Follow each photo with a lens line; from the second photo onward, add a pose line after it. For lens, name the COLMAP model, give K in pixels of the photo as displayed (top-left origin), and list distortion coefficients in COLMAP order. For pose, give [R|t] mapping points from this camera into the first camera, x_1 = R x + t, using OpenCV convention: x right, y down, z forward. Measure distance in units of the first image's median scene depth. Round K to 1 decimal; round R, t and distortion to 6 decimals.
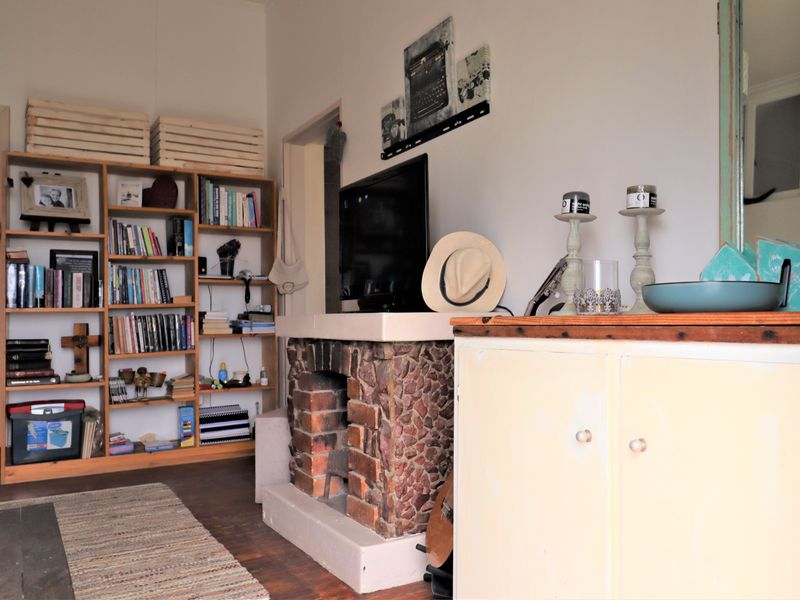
lens RADIAL K [[688.5, 0, 415.7], [0, 688.5, 298.5], [0, 0, 1]] dist [0.026769, -0.010989]
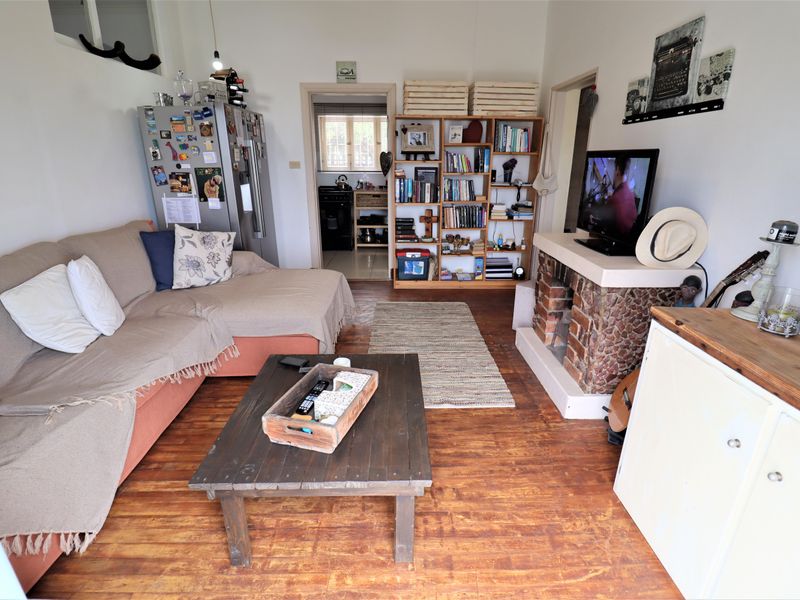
lens RADIAL K [[392.9, 0, 403.7], [0, 392.9, 295.4], [0, 0, 1]] dist [0.000363, -0.010182]
pose [[0.873750, 0.159826, -0.459366, -0.017565], [0.001514, 0.943568, 0.331174, -0.148137], [0.486373, -0.290059, 0.824201, 0.017763]]
